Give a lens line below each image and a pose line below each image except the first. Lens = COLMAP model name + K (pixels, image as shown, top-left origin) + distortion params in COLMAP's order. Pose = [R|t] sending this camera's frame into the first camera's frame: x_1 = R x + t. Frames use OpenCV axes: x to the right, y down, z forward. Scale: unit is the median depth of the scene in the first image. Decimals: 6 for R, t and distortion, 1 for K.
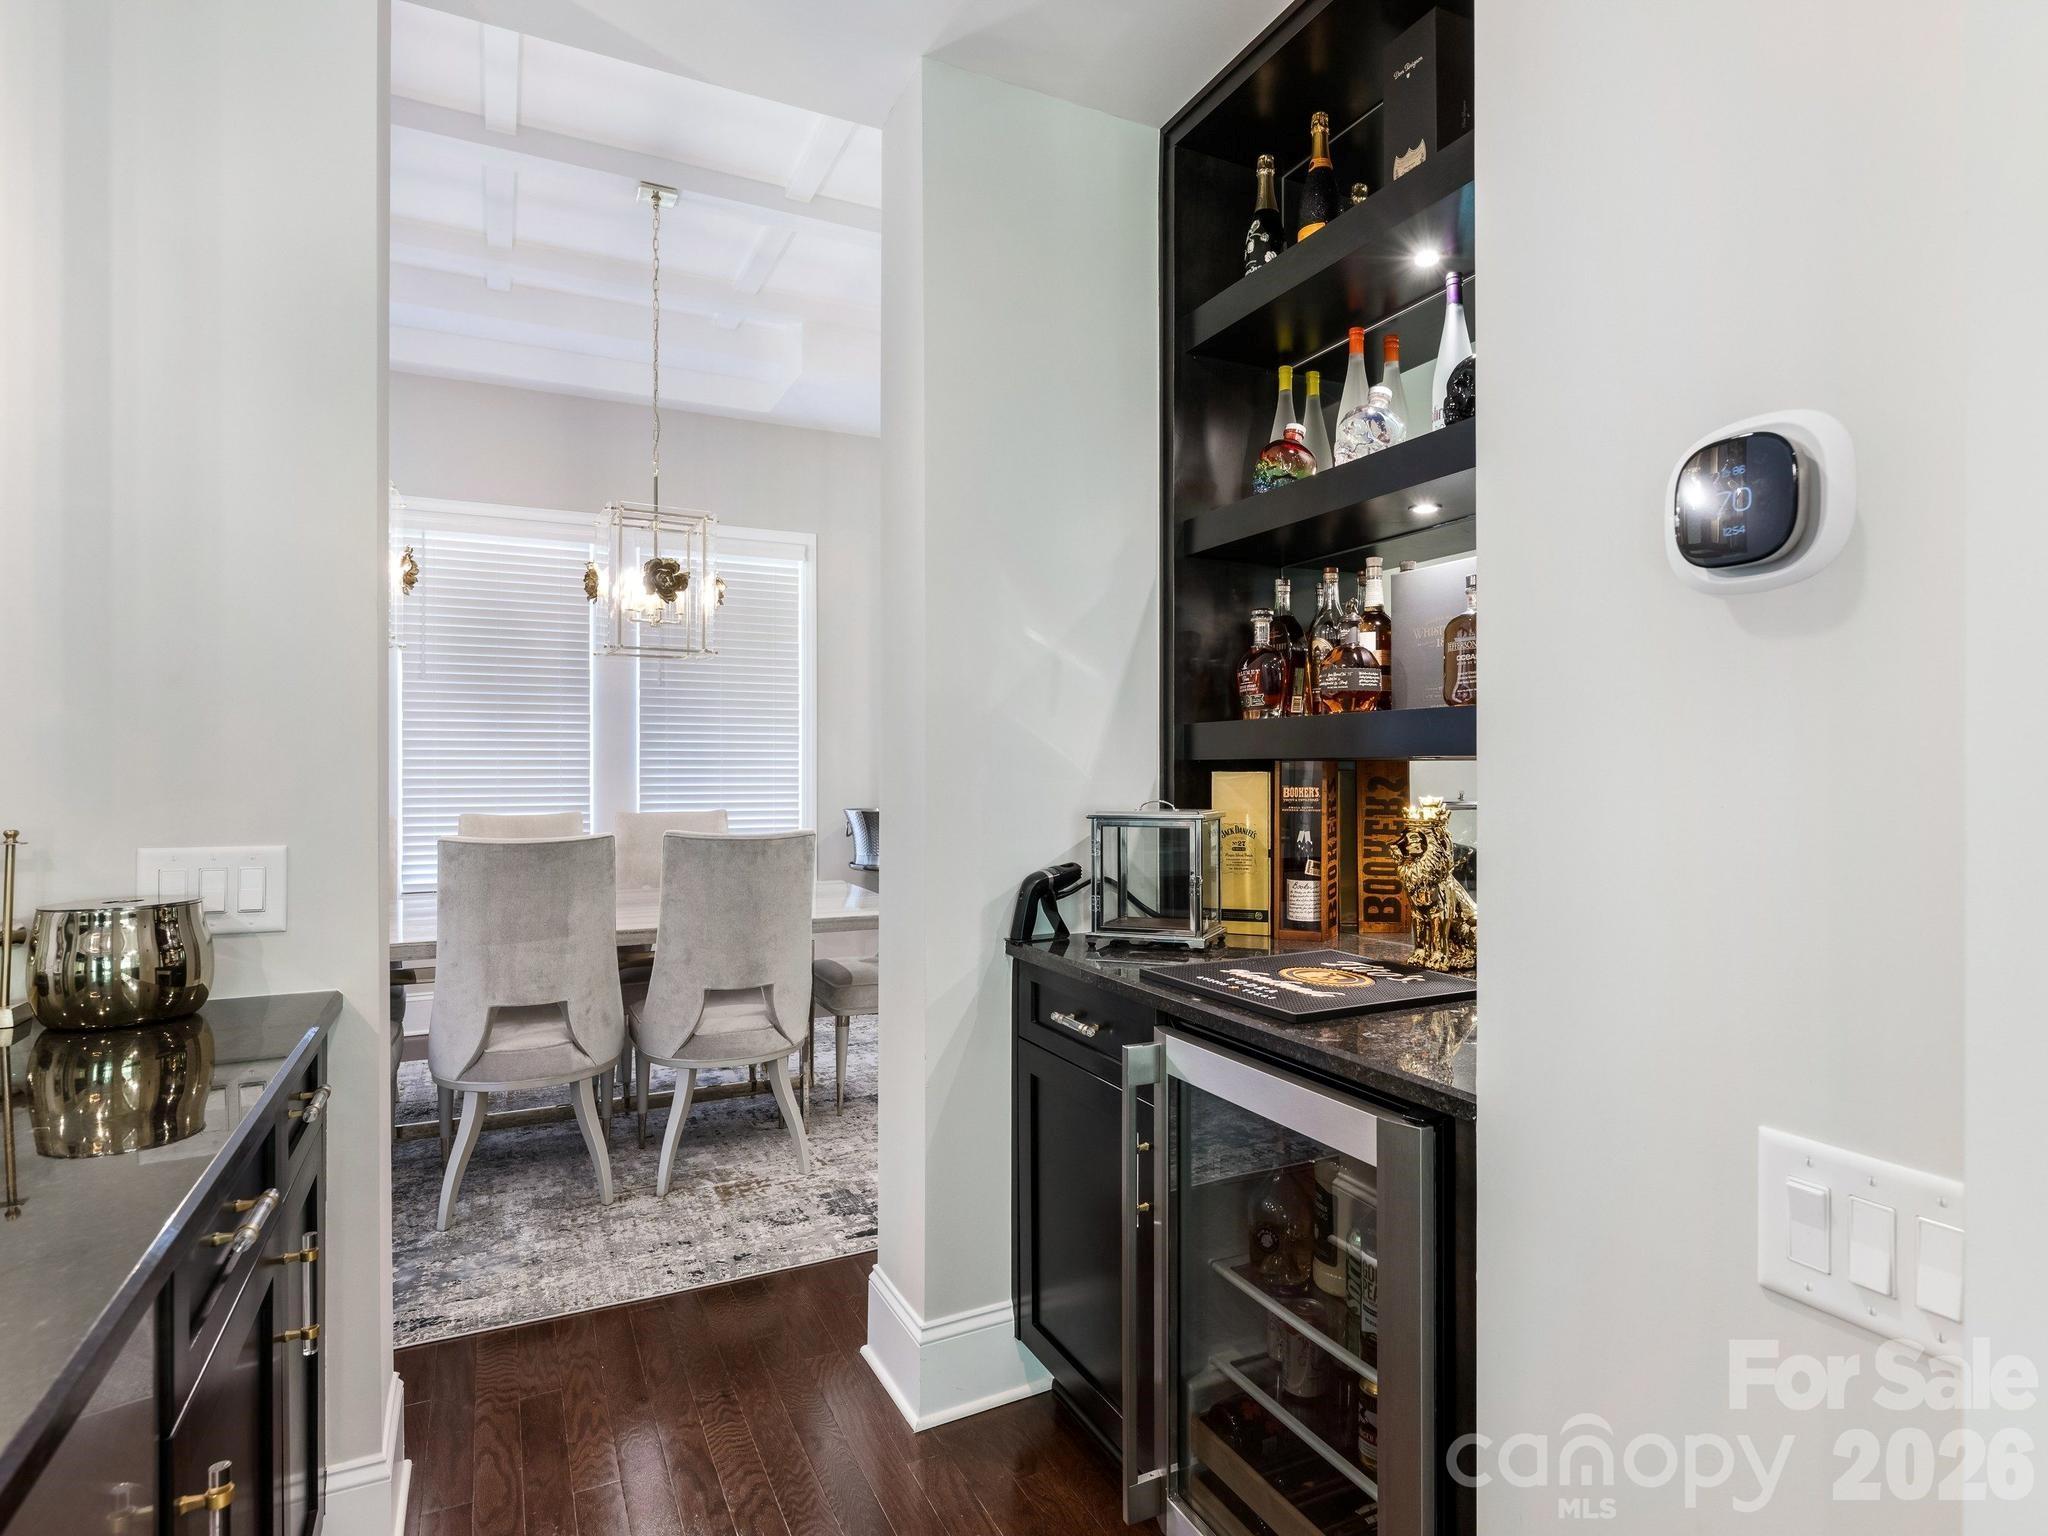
lens RADIAL K [[1146.5, 0, 1094.4], [0, 1146.5, 759.9], [0, 0, 1]] dist [0.016132, -0.000582]
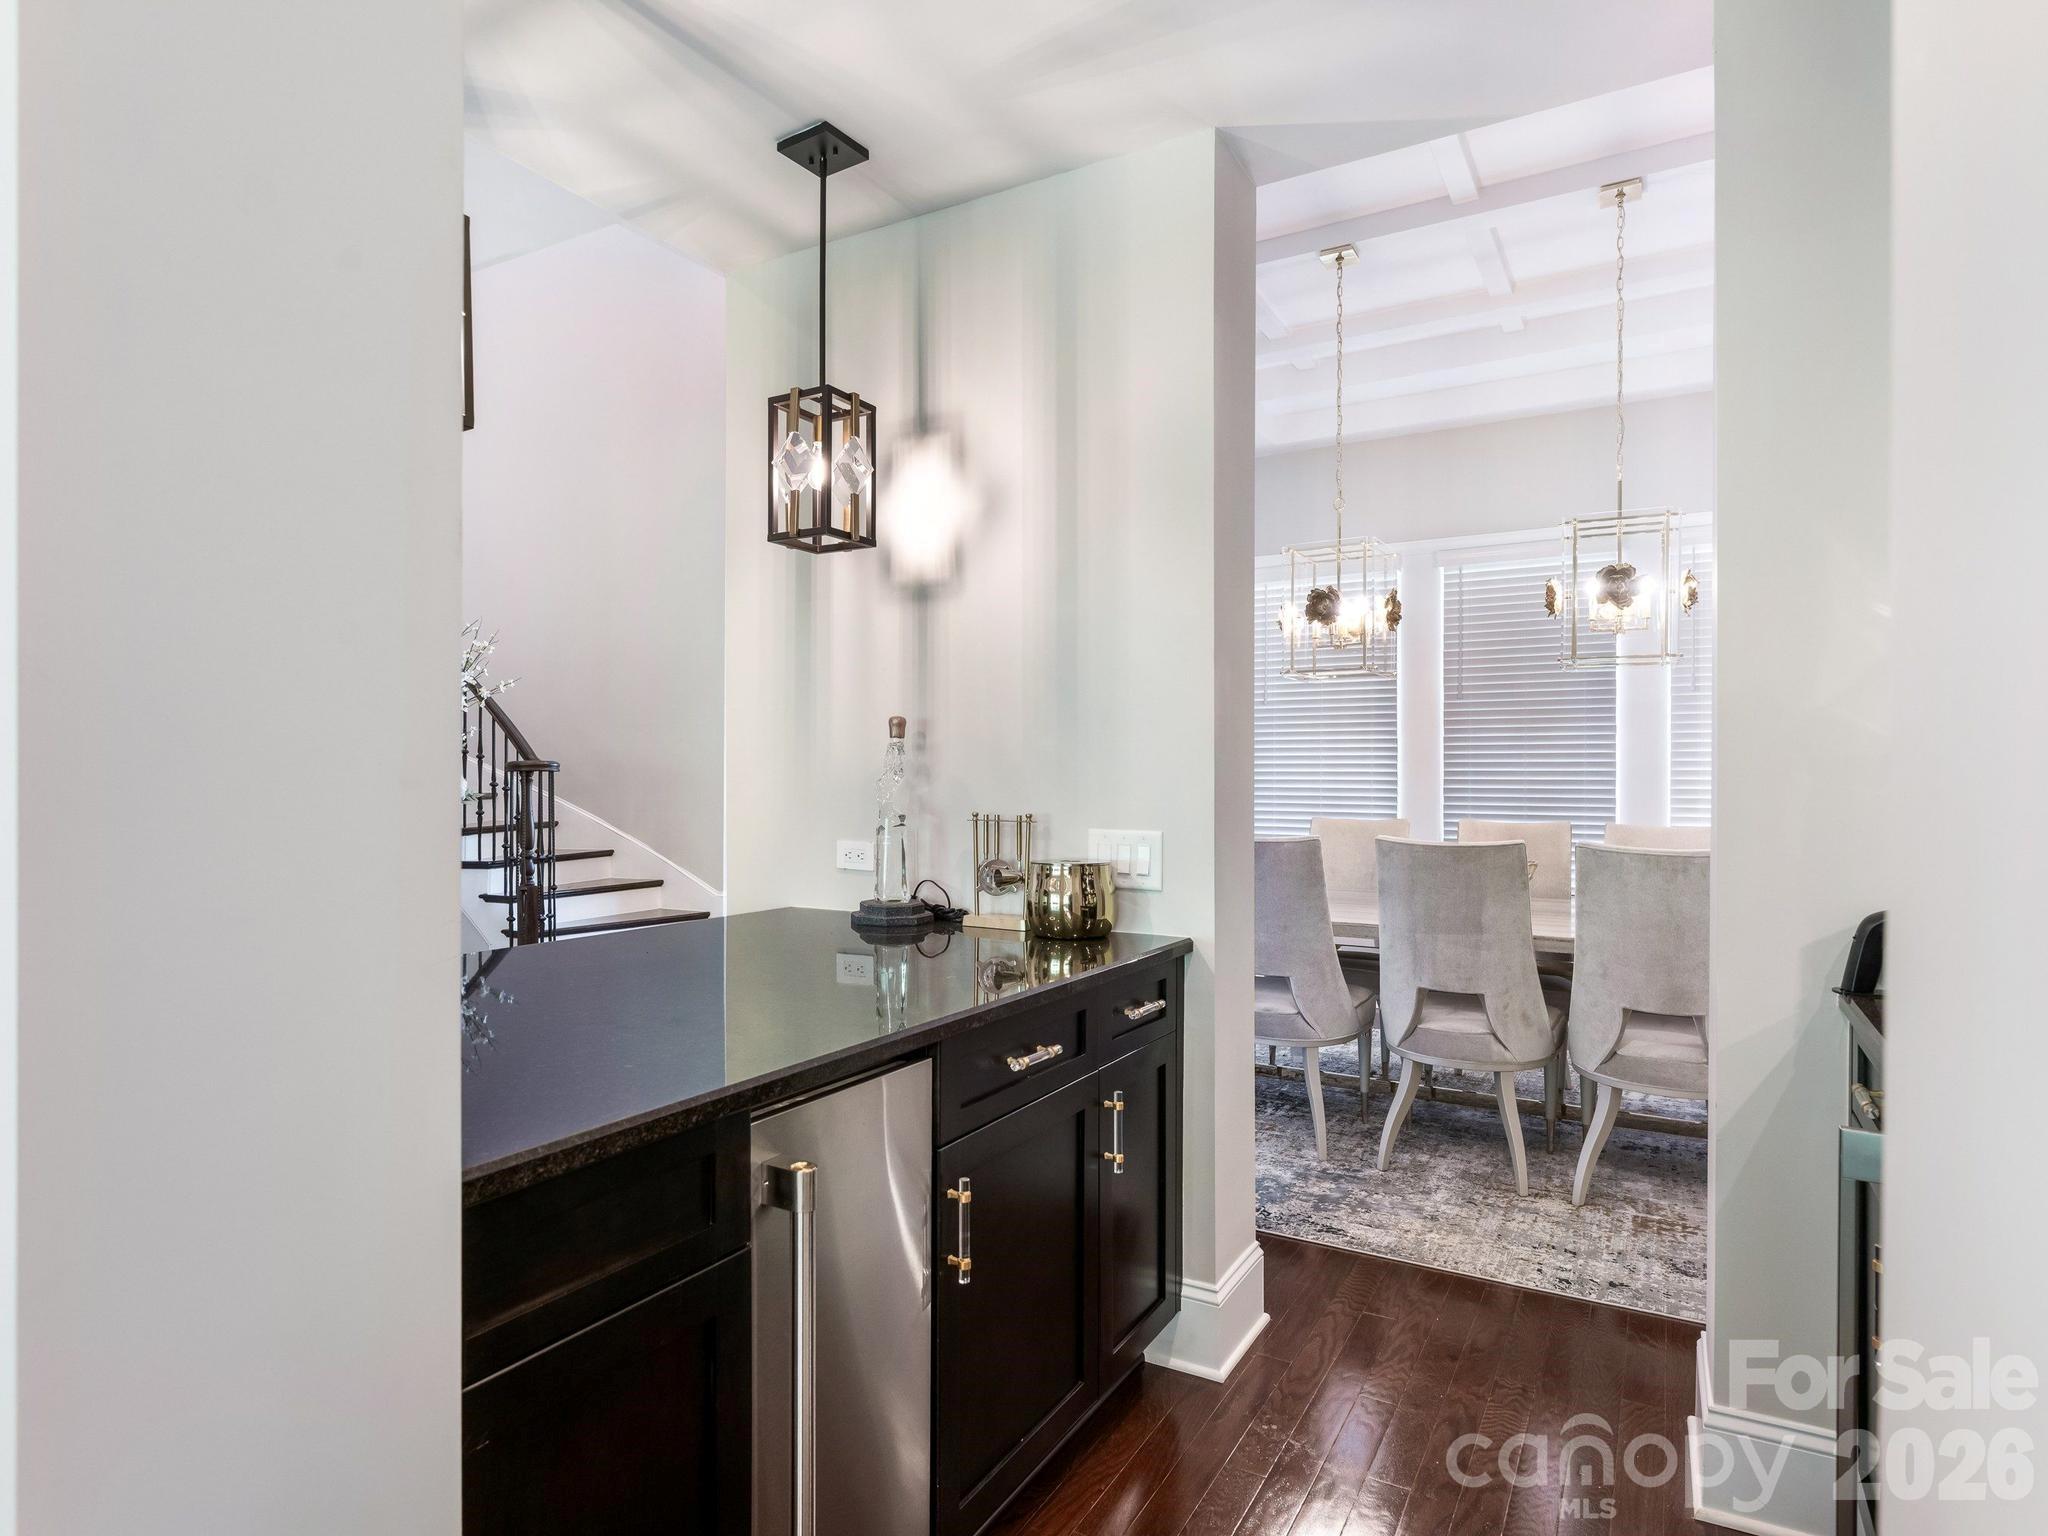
lens RADIAL K [[1169.1, 0, 1024.0], [0, 1169.1, 768.0], [0, 0, 1]] dist [0.025231, -0.000047]
pose [[0.545501, -0.004711, -0.838097, 0.236928], [0.002684, 0.999989, -0.003874, 0.000524], [0.838106, -0.000137, 0.545507, 0.039169]]
